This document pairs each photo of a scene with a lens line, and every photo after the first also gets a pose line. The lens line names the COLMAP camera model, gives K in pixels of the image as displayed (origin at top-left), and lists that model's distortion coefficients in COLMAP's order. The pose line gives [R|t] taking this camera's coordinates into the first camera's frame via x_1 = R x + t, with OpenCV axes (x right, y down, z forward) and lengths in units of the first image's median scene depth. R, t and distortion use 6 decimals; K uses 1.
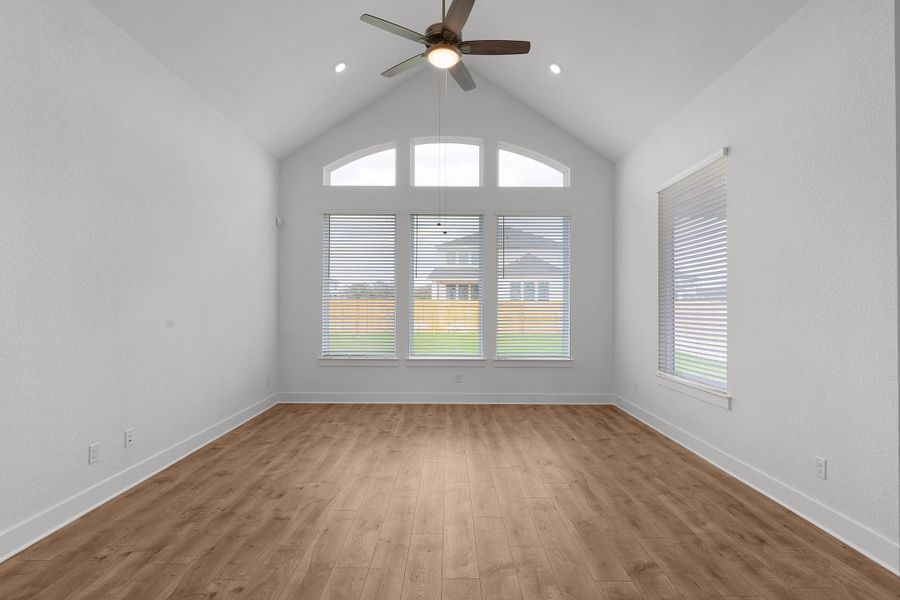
lens RADIAL K [[431.2, 0, 450.0], [0, 431.2, 300.0], [0, 0, 1]] dist [0.000323, 0.000068]
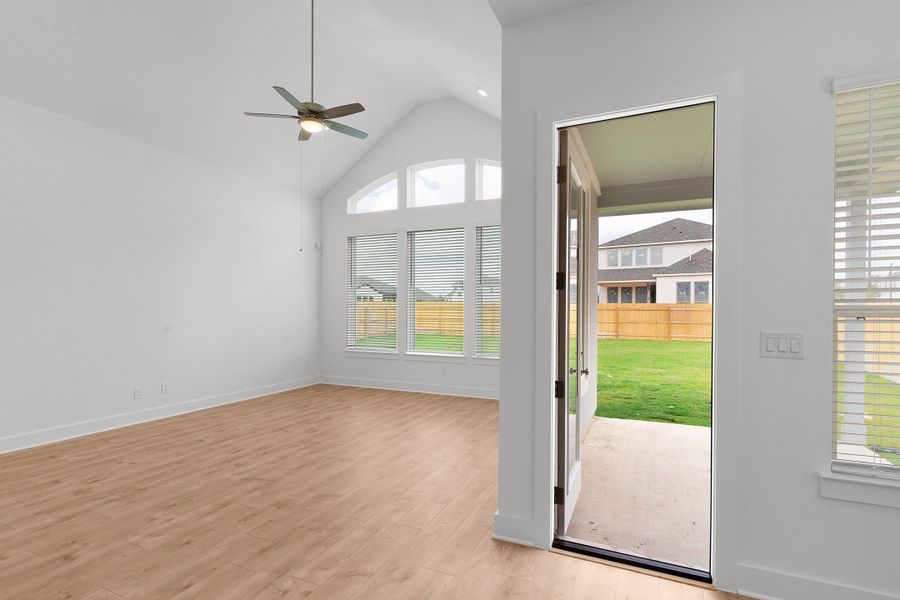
lens RADIAL K [[439.6, 0, 465.9], [0, 439.6, 317.4], [0, 0, 1]] dist [0.000018, 0.000055]
pose [[0.914518, 0.008079, -0.404465, 0.546894], [0.004881, 0.999507, 0.031001, -0.001539], [0.404516, -0.030325, 0.914028, -0.043771]]
